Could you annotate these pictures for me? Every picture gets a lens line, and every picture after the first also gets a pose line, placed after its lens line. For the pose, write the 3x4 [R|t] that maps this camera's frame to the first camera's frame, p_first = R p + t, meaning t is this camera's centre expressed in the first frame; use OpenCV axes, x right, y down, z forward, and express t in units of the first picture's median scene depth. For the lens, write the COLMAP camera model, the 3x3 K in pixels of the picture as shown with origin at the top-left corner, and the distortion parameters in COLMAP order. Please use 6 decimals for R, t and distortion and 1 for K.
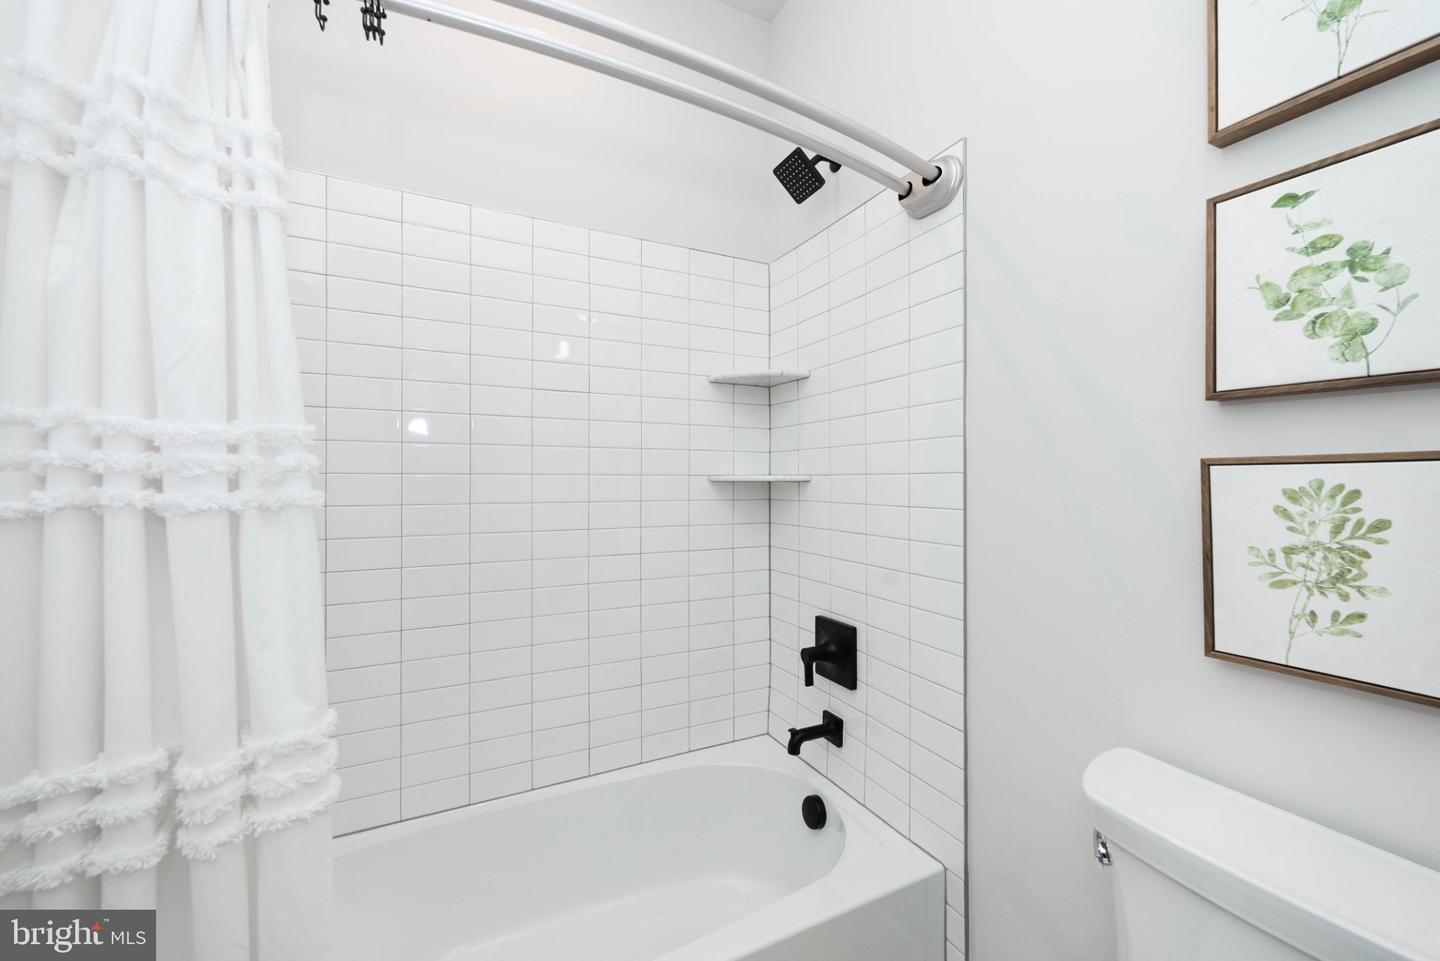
lens RADIAL K [[558.4, 0, 718.1], [0, 558.4, 481.6], [0, 0, 1]] dist [0.000451, -0.000165]
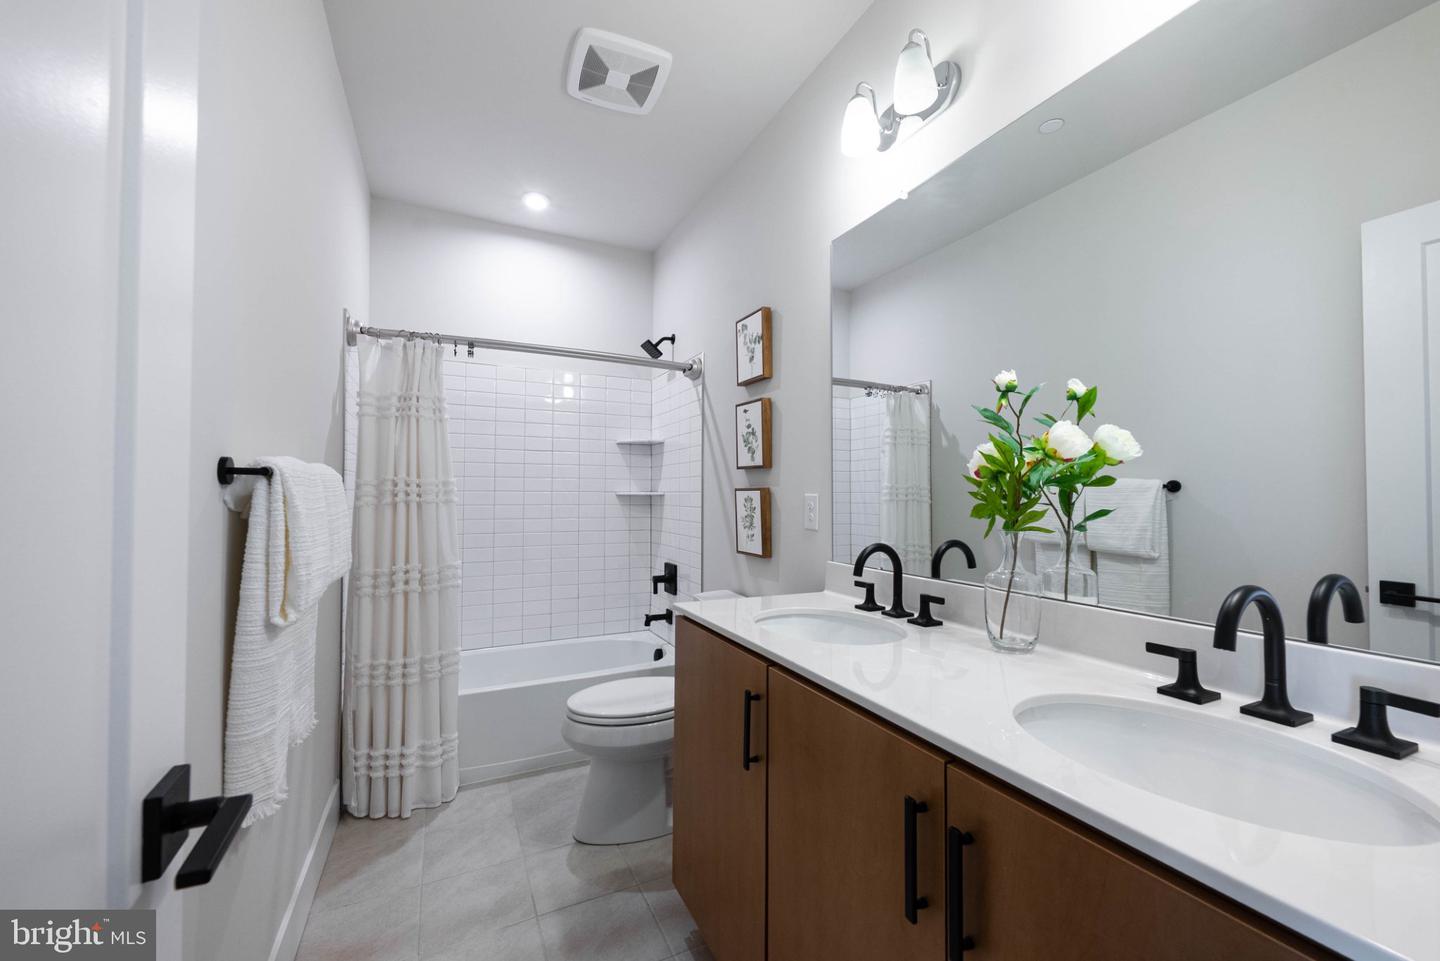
lens RADIAL K [[558.4, 0, 720.4], [0, 558.4, 482.6], [0, 0, 1]] dist [0.000451, -0.000165]
pose [[0.999919, 0.001745, -0.012638, 0.432806], [-0.002029, 0.999745, -0.022499, -0.001920], [0.012596, 0.022523, 0.999667, -1.087297]]
